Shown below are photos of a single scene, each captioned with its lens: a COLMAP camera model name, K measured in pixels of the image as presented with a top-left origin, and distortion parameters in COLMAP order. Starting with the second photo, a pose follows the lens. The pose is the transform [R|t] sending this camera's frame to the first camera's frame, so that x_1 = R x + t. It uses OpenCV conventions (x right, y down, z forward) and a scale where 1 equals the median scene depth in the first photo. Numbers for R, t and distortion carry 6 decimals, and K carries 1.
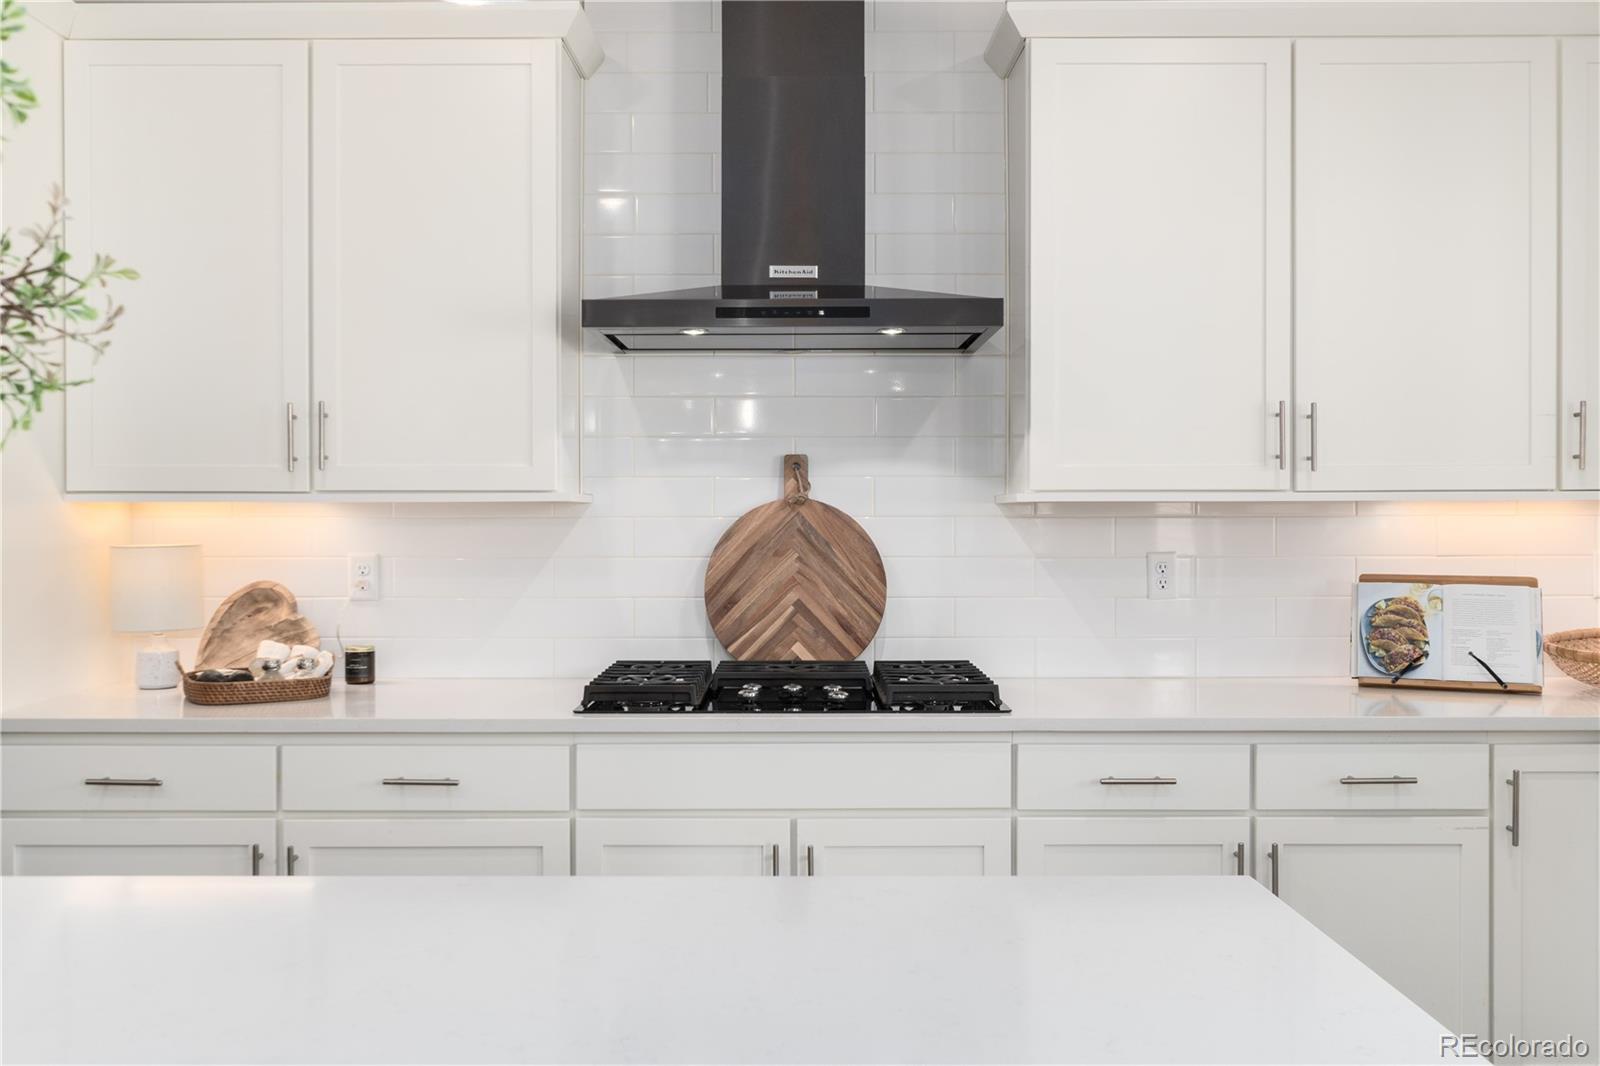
lens RADIAL K [[1345.0, 0, 793.5], [0, 1345.0, 527.0], [0, 0, 1]] dist [0.000972, 0.003404]
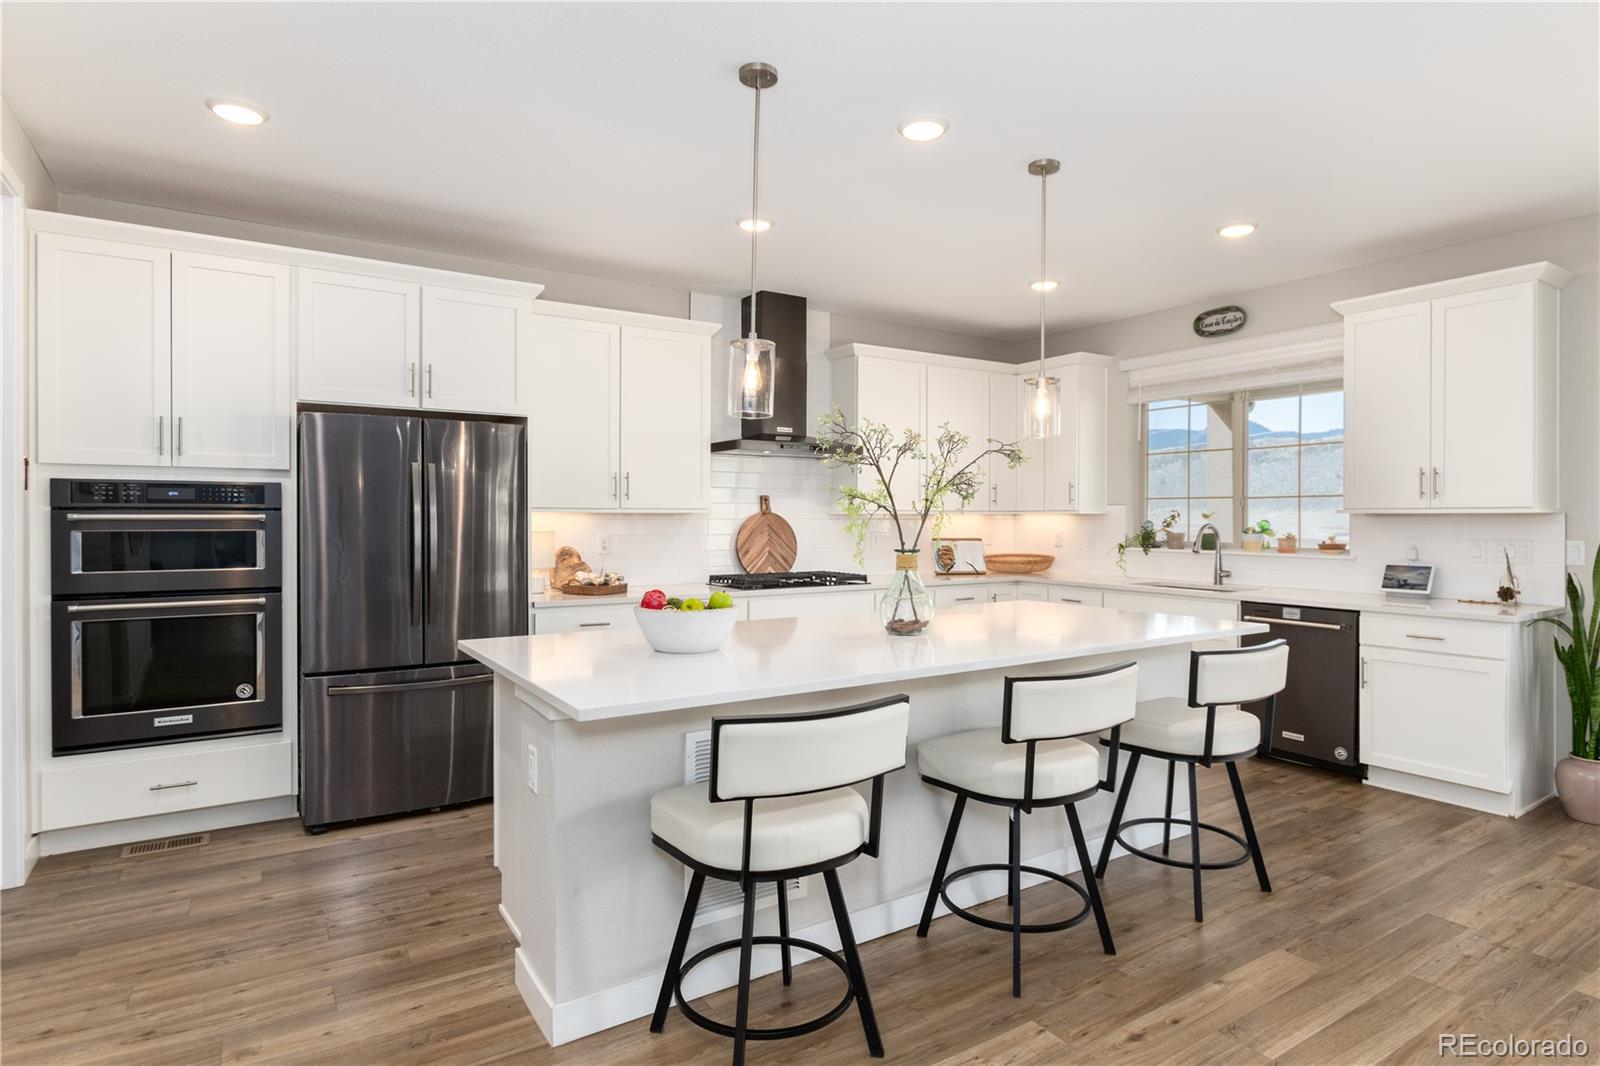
lens RADIAL K [[887.2, 0, 805.2], [0, 887.2, 516.4], [0, 0, 1]] dist [-0.003592, -0.000814]
pose [[0.837221, 0.002903, 0.546857, -0.924583], [0.000585, 0.999981, -0.006202, -0.001434], [-0.546865, 0.005512, 0.837203, -0.520940]]
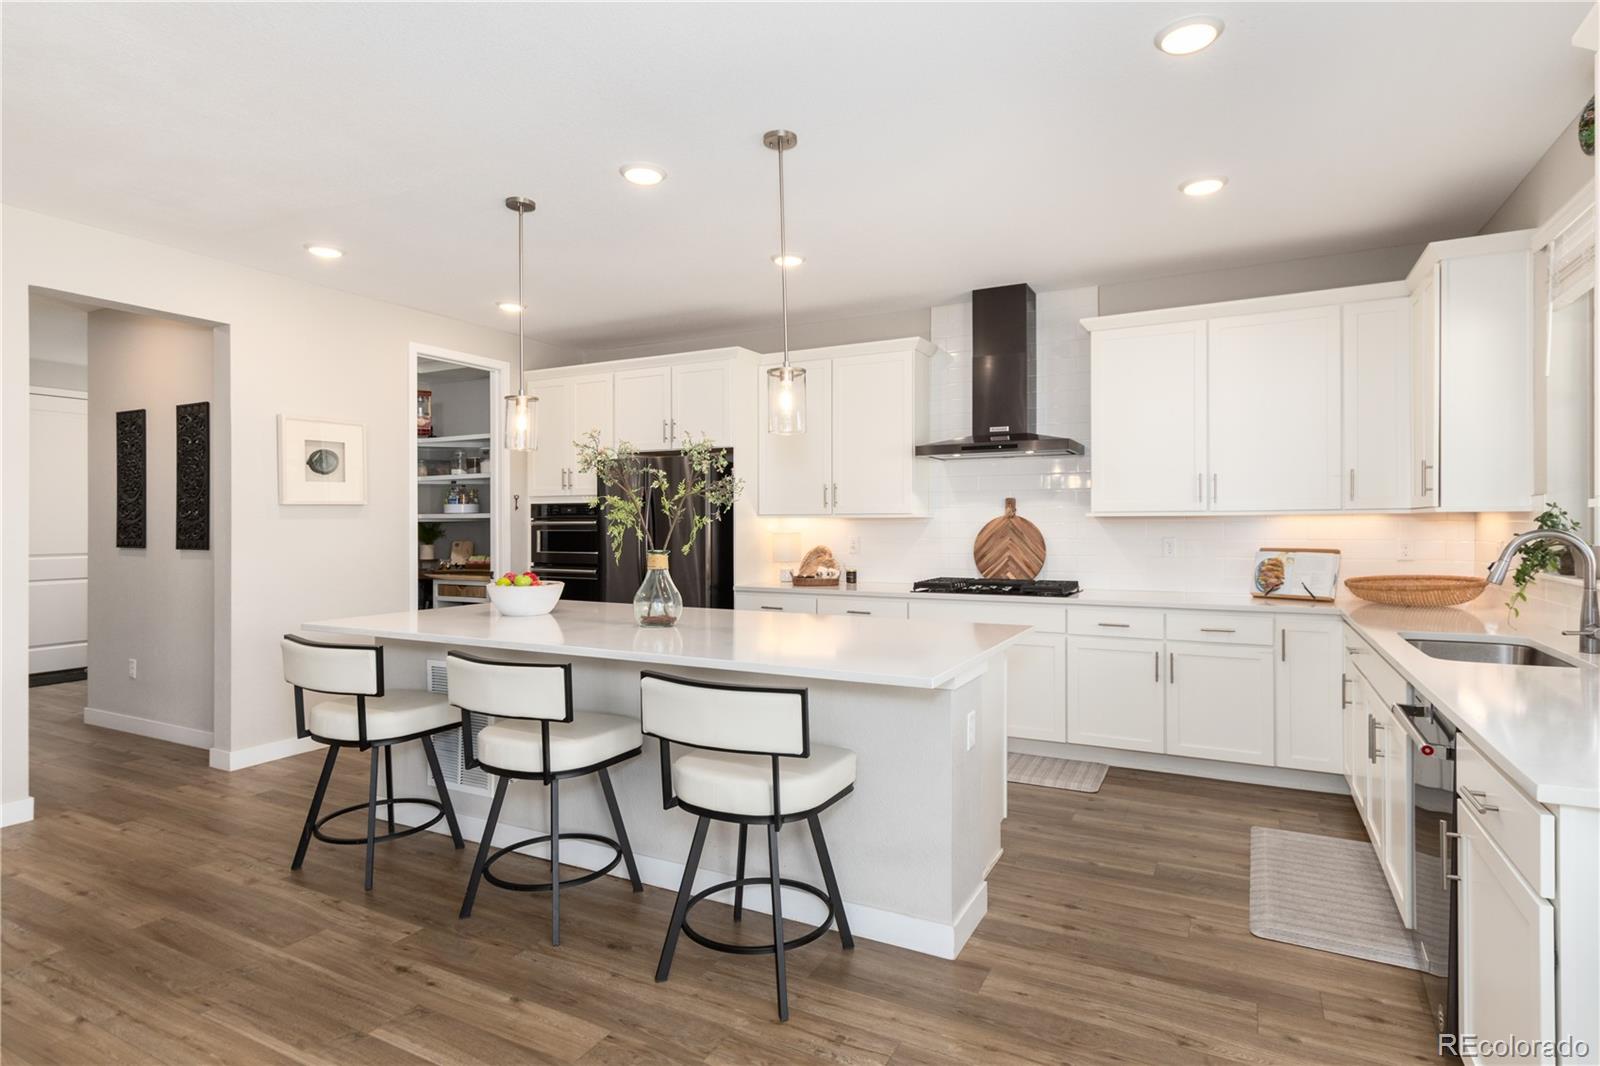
lens RADIAL K [[820.2, 0, 796.7], [0, 820.2, 523.1], [0, 0, 1]] dist [0.000425, -0.000459]
pose [[0.883489, -0.002139, -0.468446, 0.386521], [0.000239, 0.999992, -0.004115, -0.000410], [0.468451, 0.003524, 0.883482, -0.574432]]
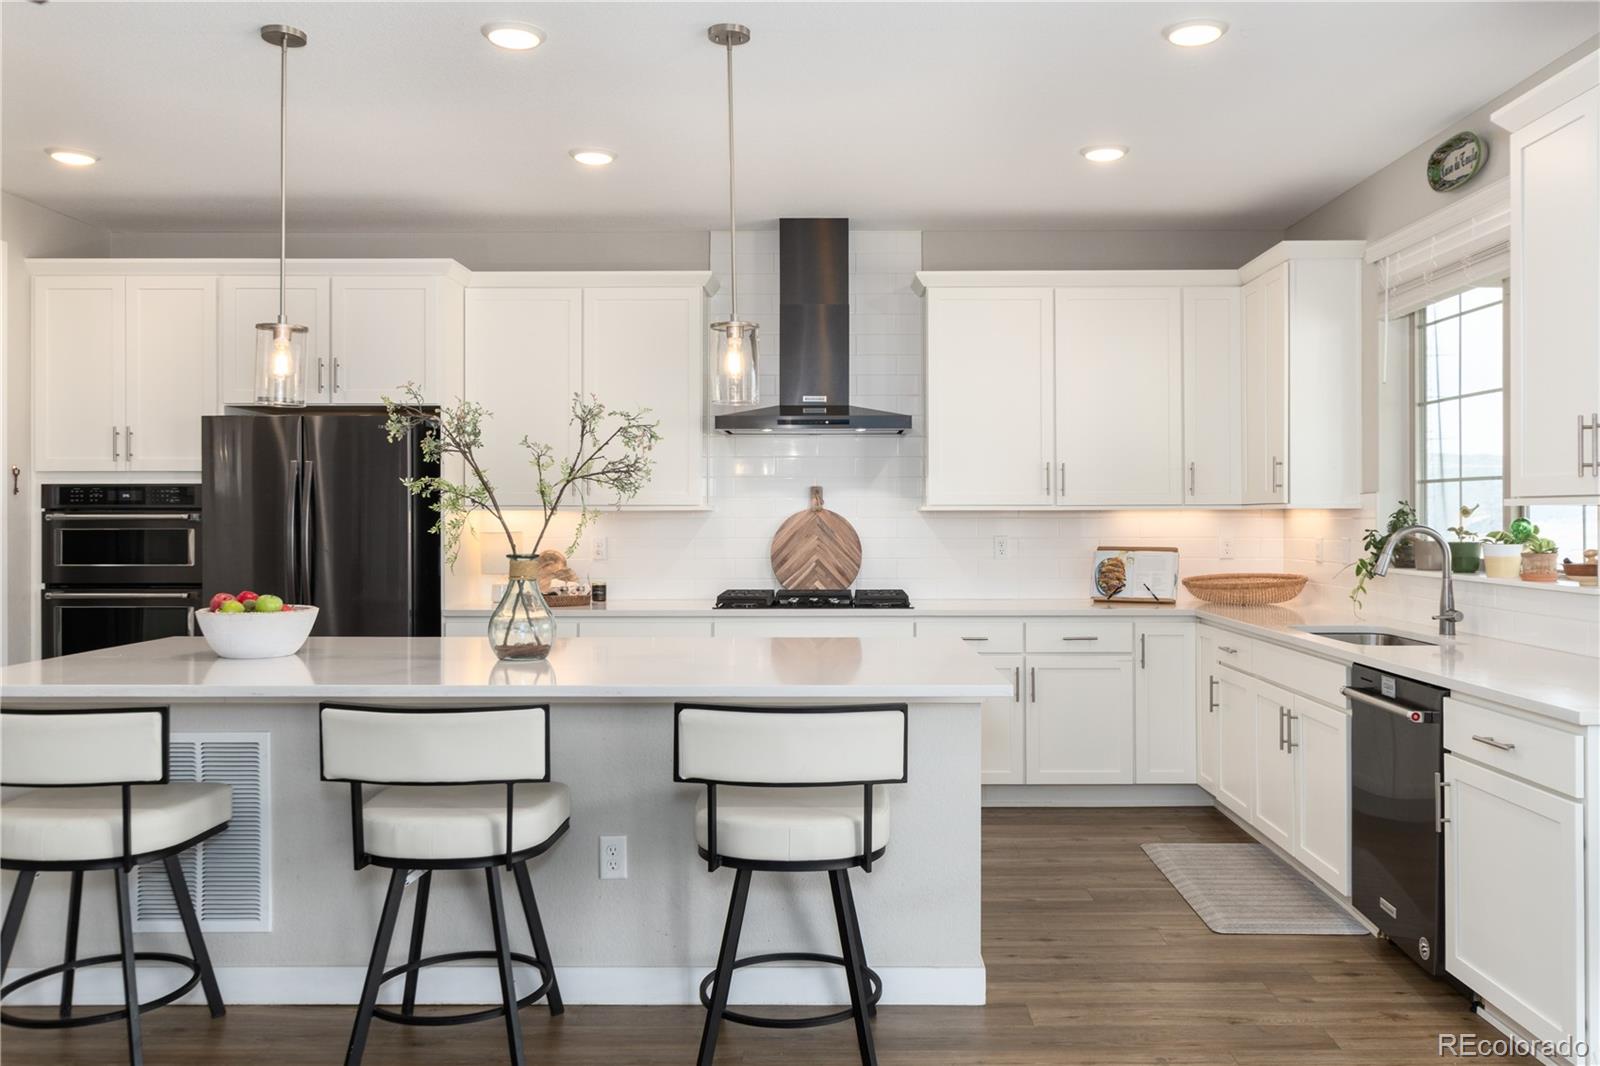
lens RADIAL K [[1245.9, 0, 807.8], [0, 1245.9, 509.7], [0, 0, 1]] dist [-0.007206, -0.003033]
pose [[0.999816, 0.000339, -0.019186, 0.025299], [-0.000565, 0.999930, -0.011783, 0.002317], [0.019180, 0.011792, 0.999746, -0.880135]]
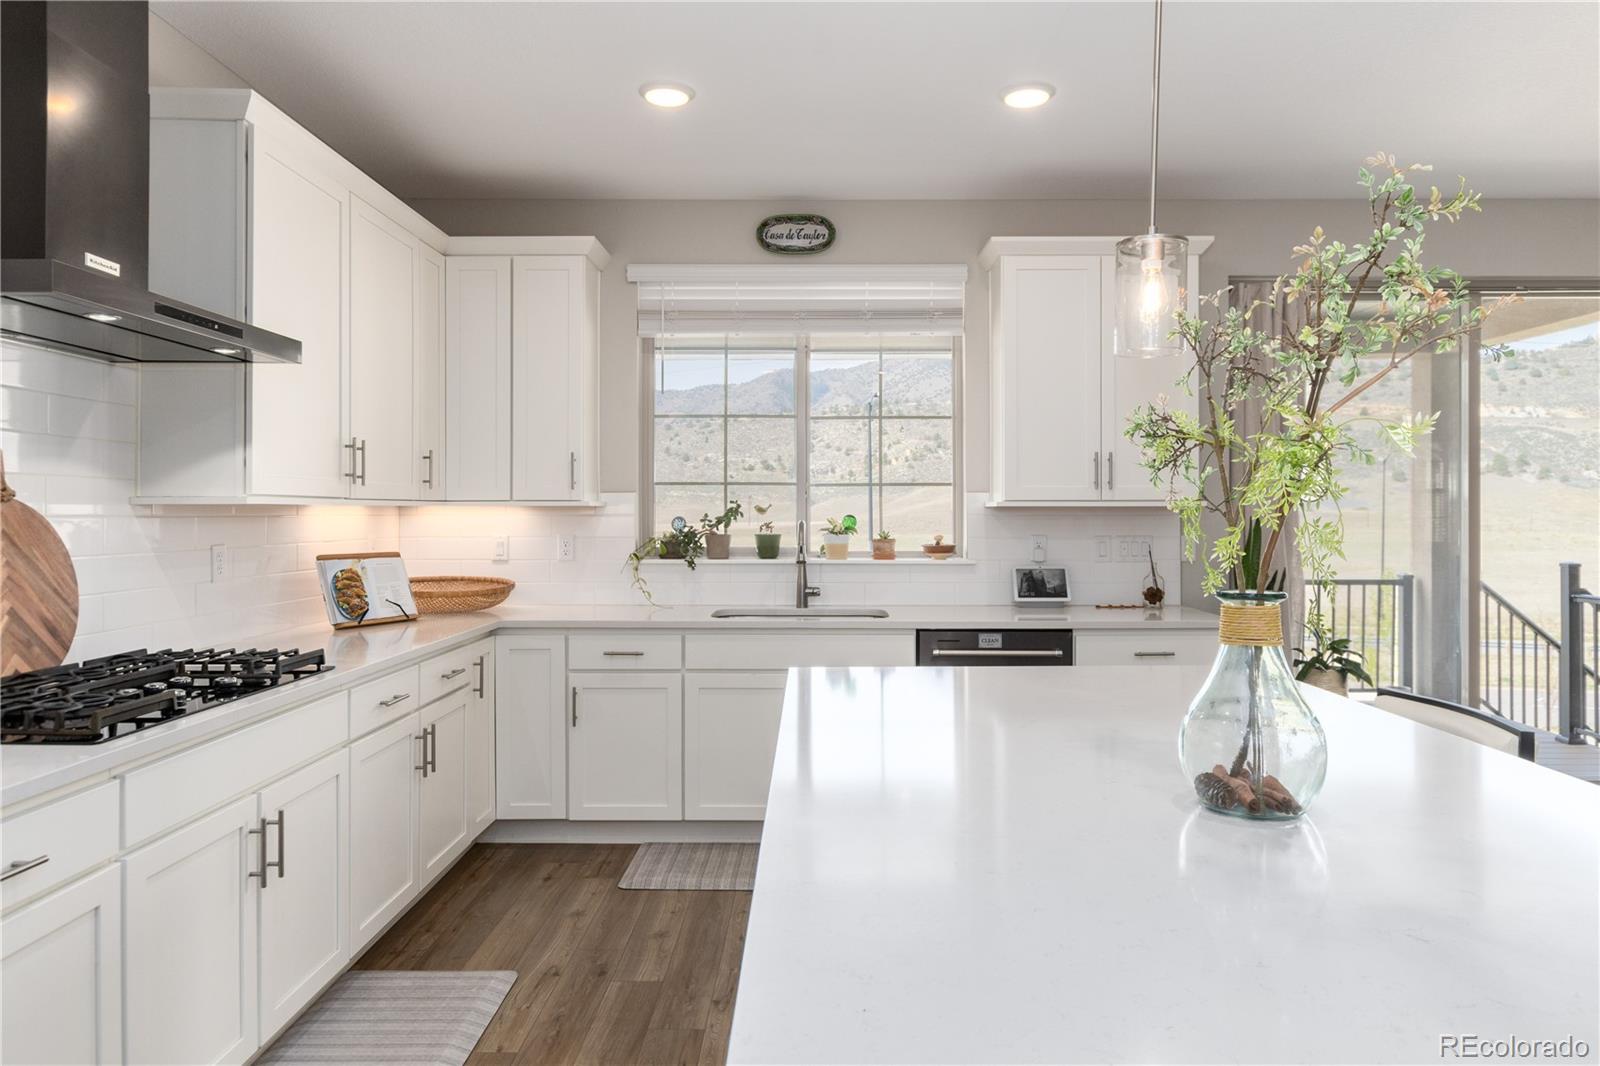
lens RADIAL K [[1042.8, 0, 817.5], [0, 1042.8, 511.6], [0, 0, 1]] dist [0.002082, 0.001547]
pose [[-0.009553, 0.002277, 0.999952, -0.735628], [0.005794, 0.999981, -0.002222, -0.006742], [-0.999938, 0.005772, -0.009566, 0.475124]]
